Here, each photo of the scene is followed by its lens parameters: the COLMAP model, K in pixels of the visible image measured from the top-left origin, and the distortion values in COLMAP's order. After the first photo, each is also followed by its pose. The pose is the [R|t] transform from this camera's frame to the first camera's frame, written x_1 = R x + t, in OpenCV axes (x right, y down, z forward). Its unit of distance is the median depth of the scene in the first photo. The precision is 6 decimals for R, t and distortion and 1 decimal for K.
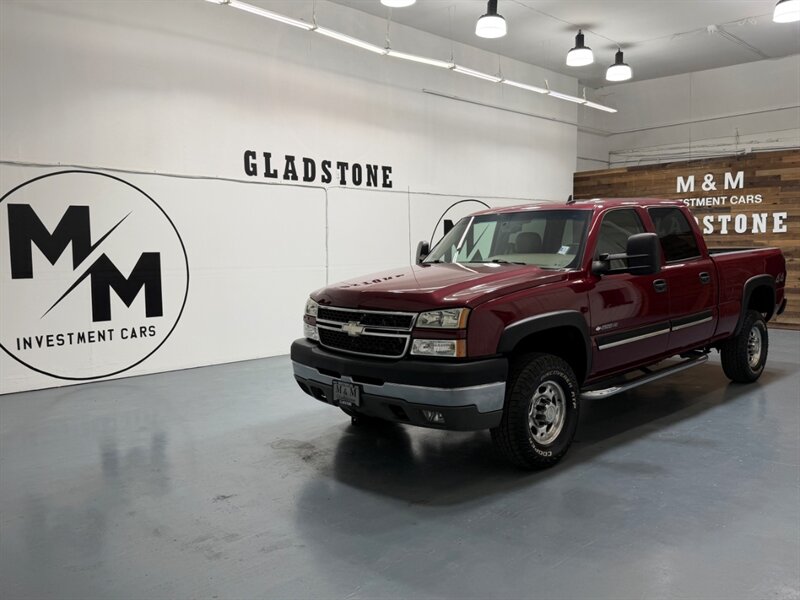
lens RADIAL K [[645.5, 0, 400.0], [0, 645.5, 300.0], [0, 0, 1]] dist [0.135358, -0.261838]
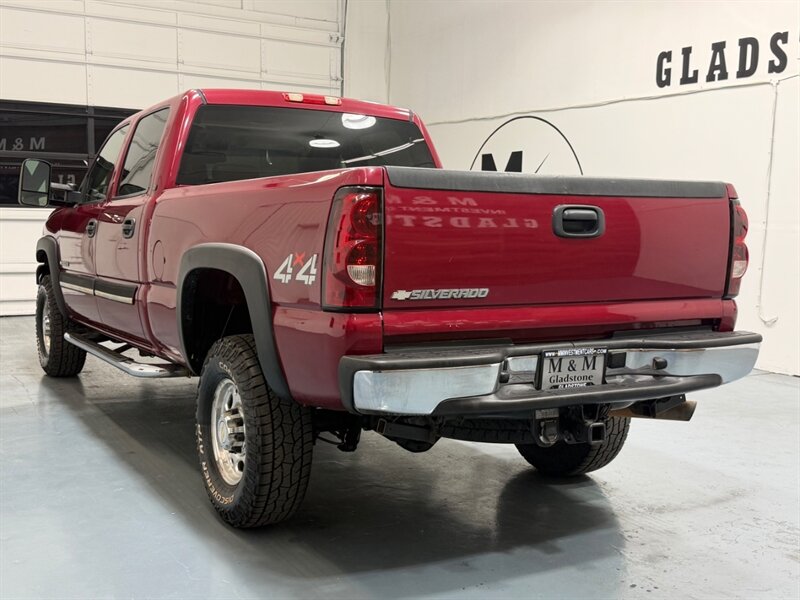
lens RADIAL K [[996.0, 0, 400.0], [0, 996.0, 300.0], [0, 0, 1]] dist [0.171076, -0.410851]
pose [[-0.246864, 0.118309, -0.961801, 1.090224], [-0.063122, 0.988448, 0.137789, -0.114836], [0.966992, 0.094726, -0.236544, 1.201015]]
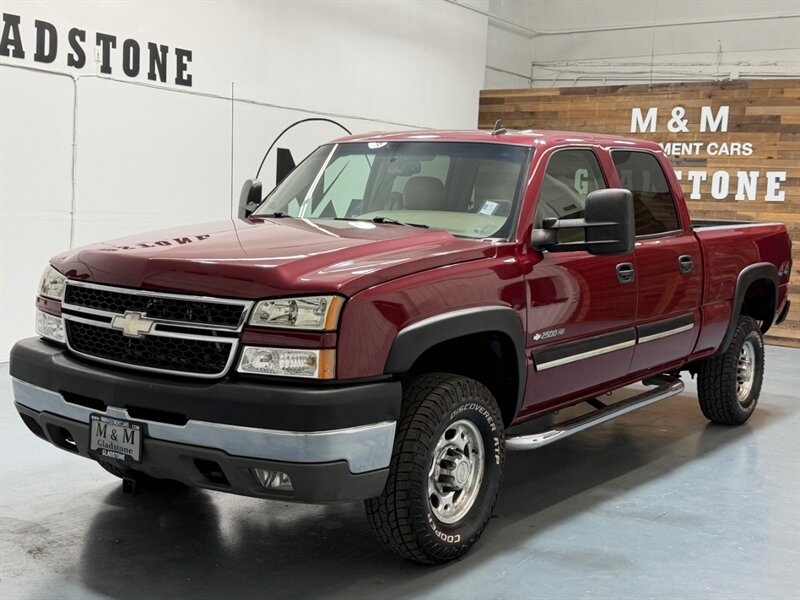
lens RADIAL K [[1032.2, 0, 400.0], [0, 1032.2, 300.0], [0, 0, 1]] dist [0.183630, -0.464987]
pose [[0.978158, 0.039510, 0.204071, -0.018907], [-0.043107, 0.998983, 0.013210, 0.000640], [-0.203342, -0.021718, 0.978867, 0.035836]]
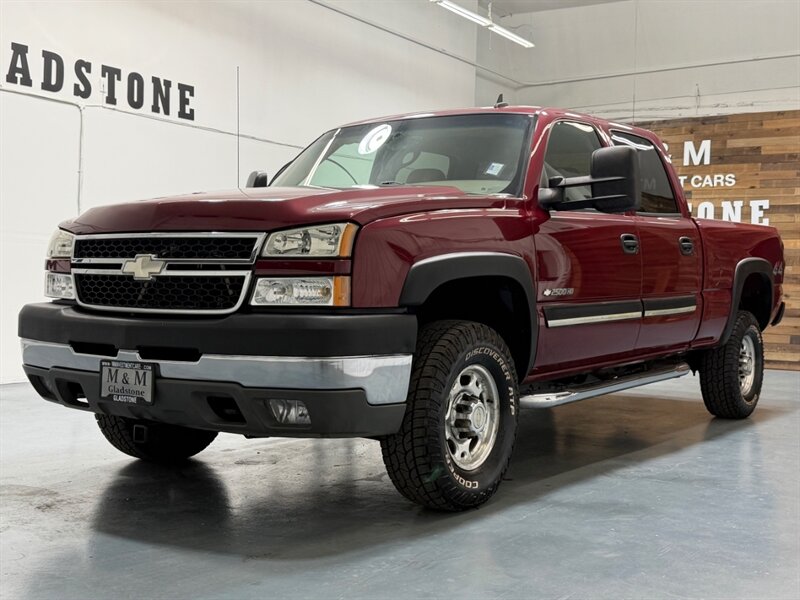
lens RADIAL K [[996.0, 0, 400.0], [0, 996.0, 300.0], [0, 0, 1]] dist [0.171076, -0.410851]
pose [[0.977143, 0.033791, 0.209880, -0.022871], [-0.020681, 0.997713, -0.064350, 0.075693], [-0.211574, 0.058538, 0.975607, 0.062593]]
